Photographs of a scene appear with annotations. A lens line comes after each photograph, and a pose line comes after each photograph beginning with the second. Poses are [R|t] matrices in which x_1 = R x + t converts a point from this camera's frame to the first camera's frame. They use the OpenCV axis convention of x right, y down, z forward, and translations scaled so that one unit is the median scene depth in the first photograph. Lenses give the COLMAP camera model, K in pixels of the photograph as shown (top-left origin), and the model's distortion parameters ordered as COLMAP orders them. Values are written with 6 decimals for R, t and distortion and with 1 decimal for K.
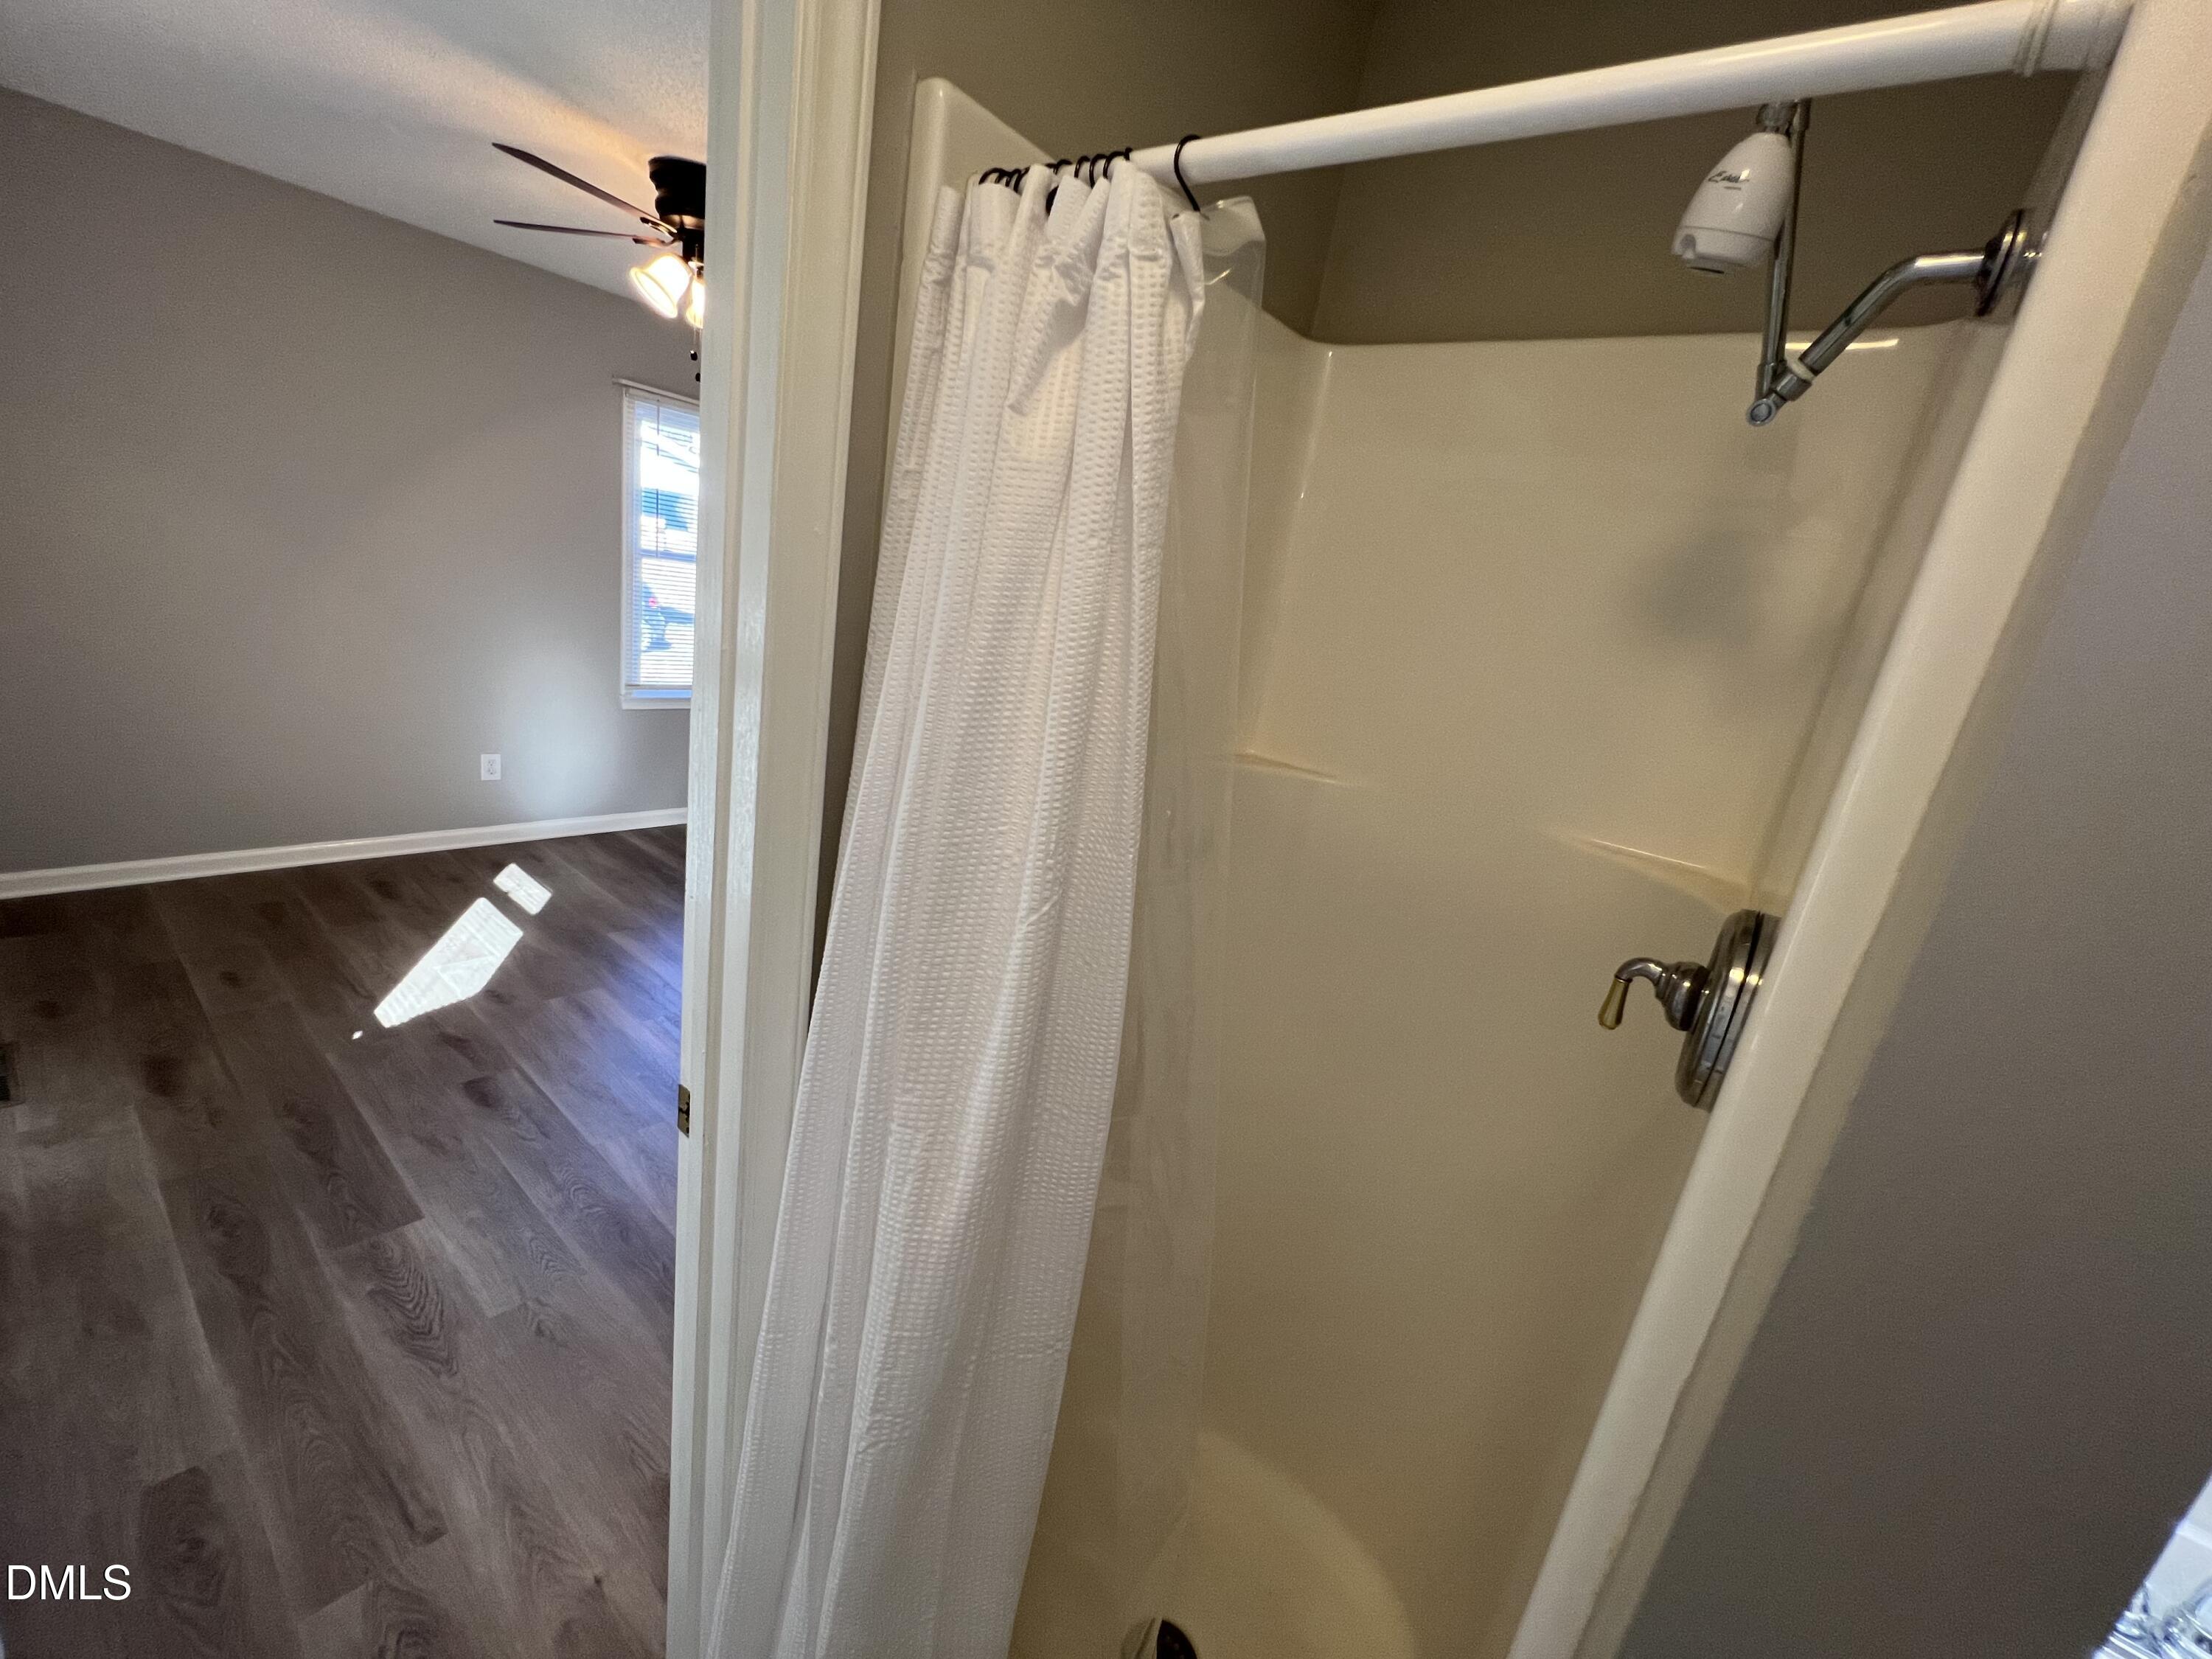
lens RADIAL K [[884.8, 0, 1106.0], [0, 884.8, 829.5], [0, 0, 1]] dist [-0.002977, 0.000373]
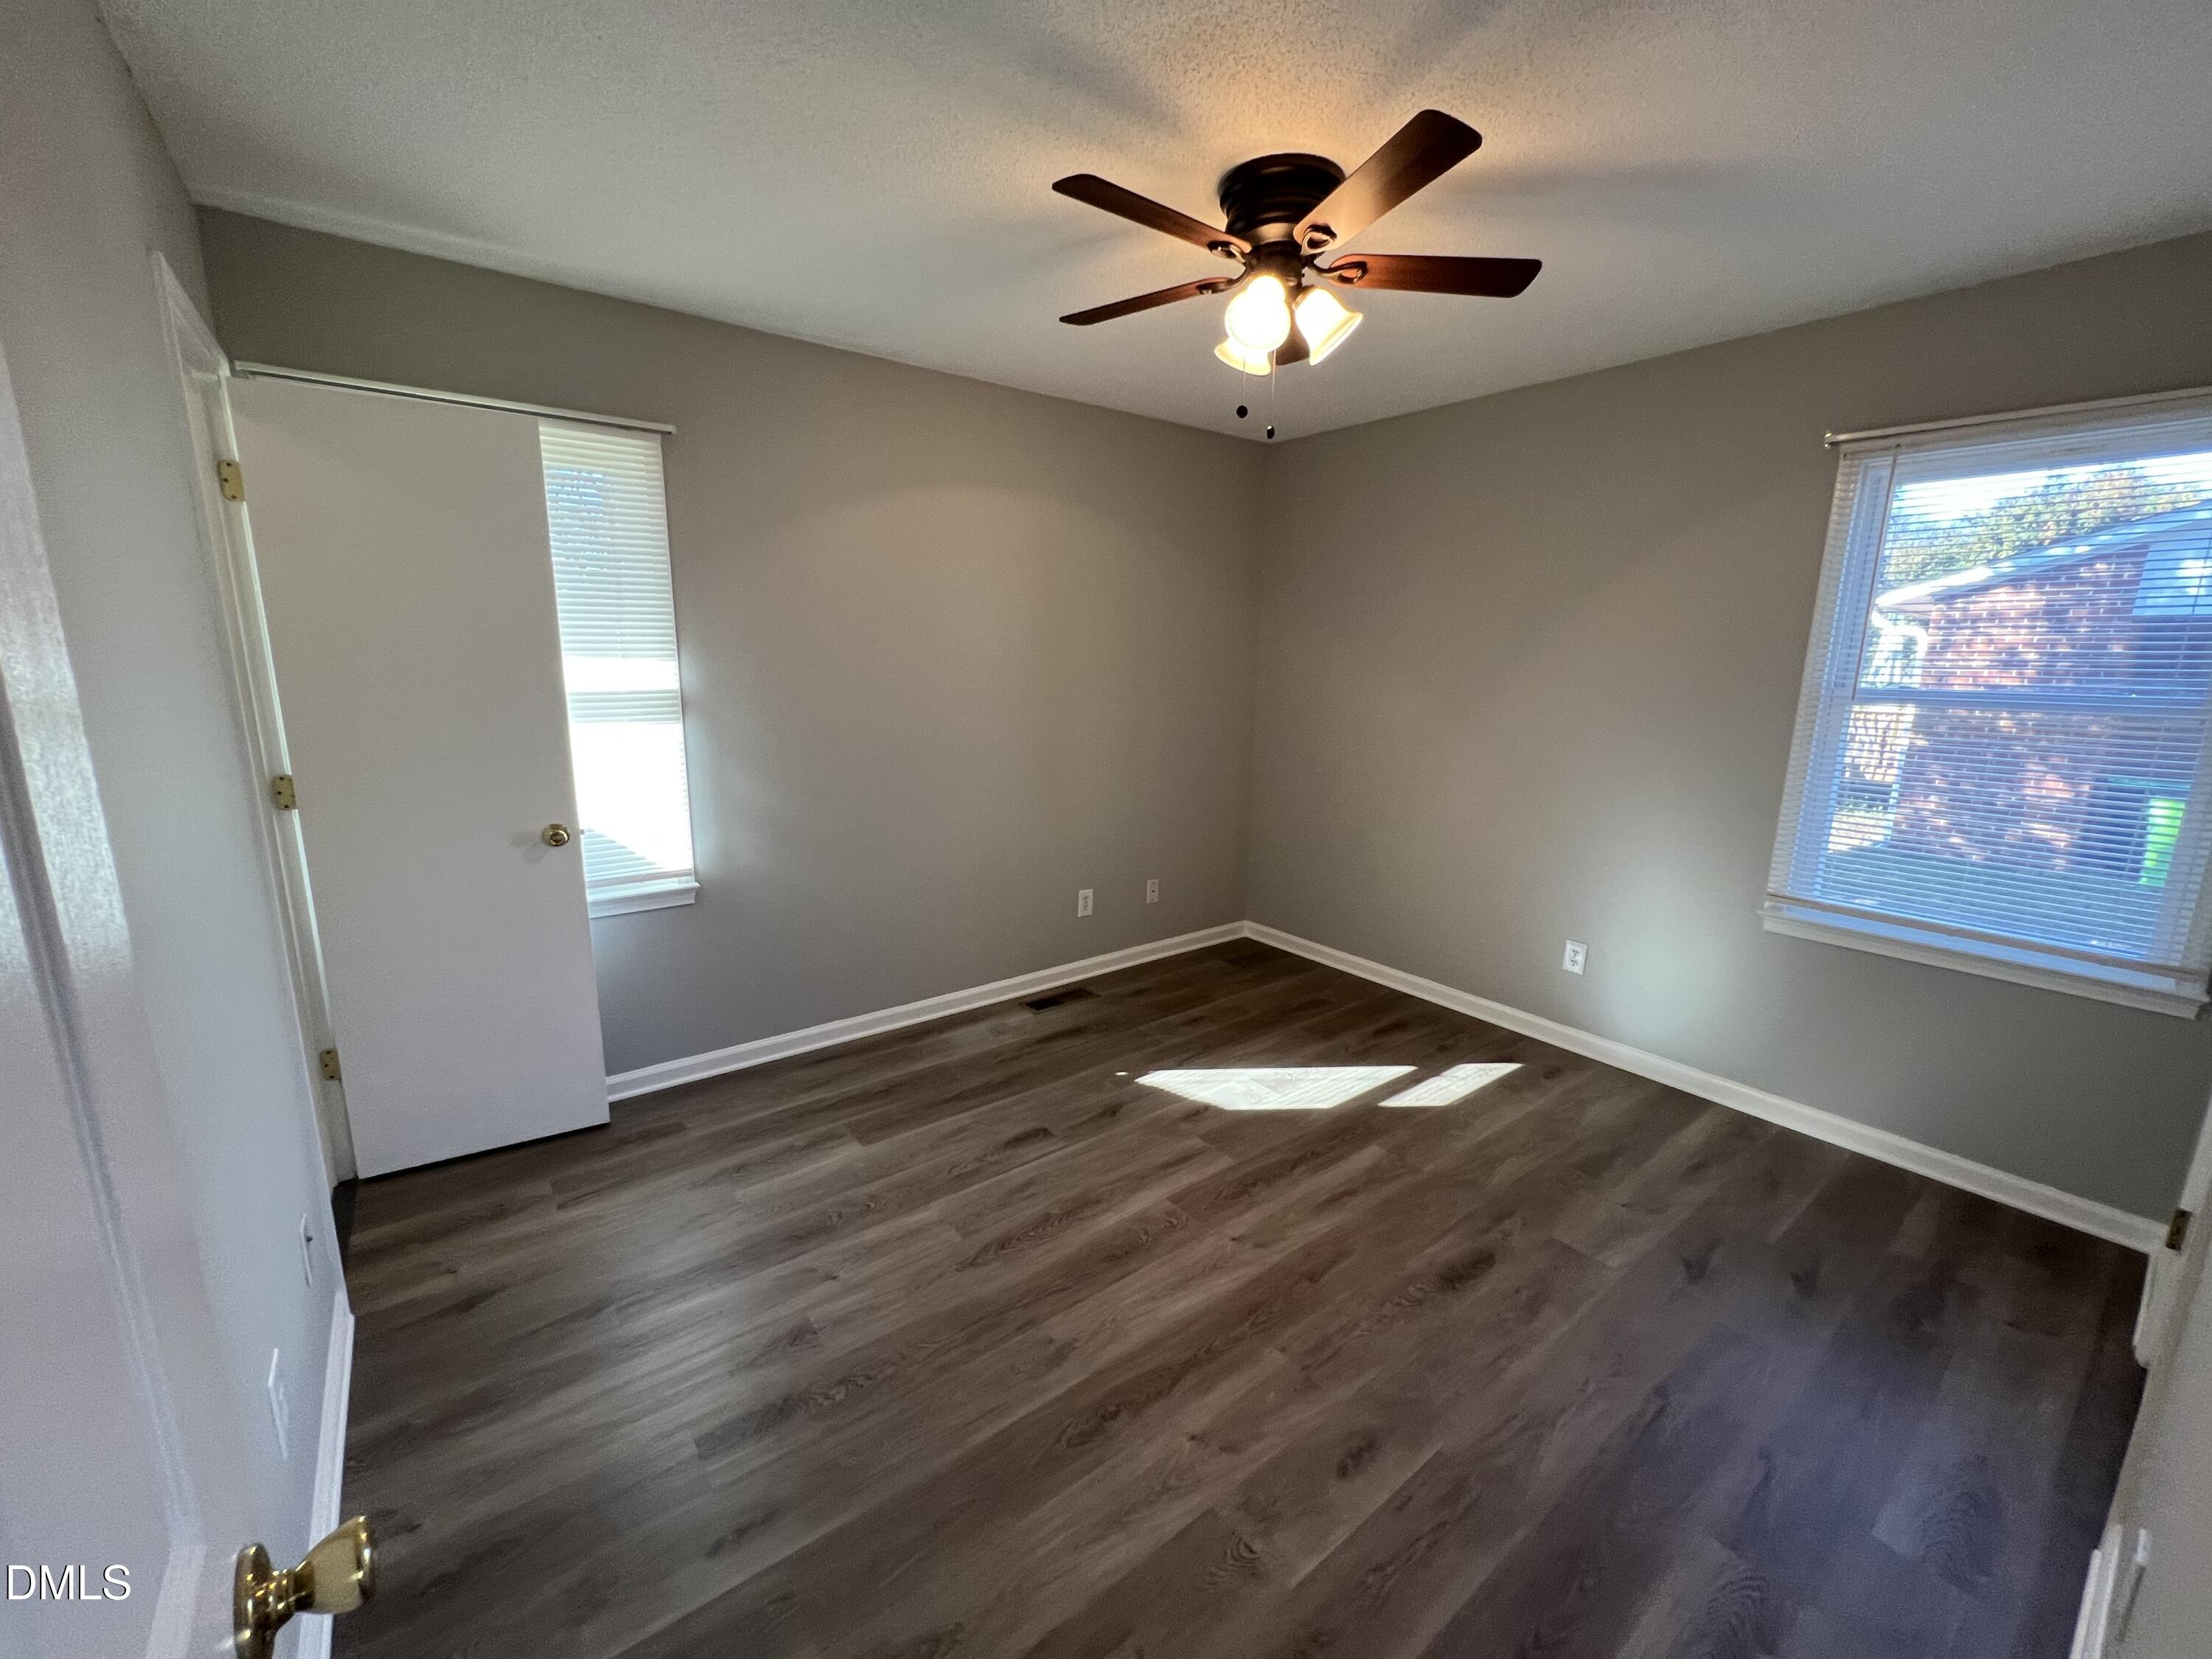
lens RADIAL K [[884.8, 0, 1106.0], [0, 884.8, 829.5], [0, 0, 1]] dist [-0.002977, 0.000373]
pose [[-0.237263, 0.035698, -0.970789, 0.333952], [-0.303425, 0.946604, 0.108966, -0.214346], [0.922843, 0.320415, -0.213763, 1.102610]]
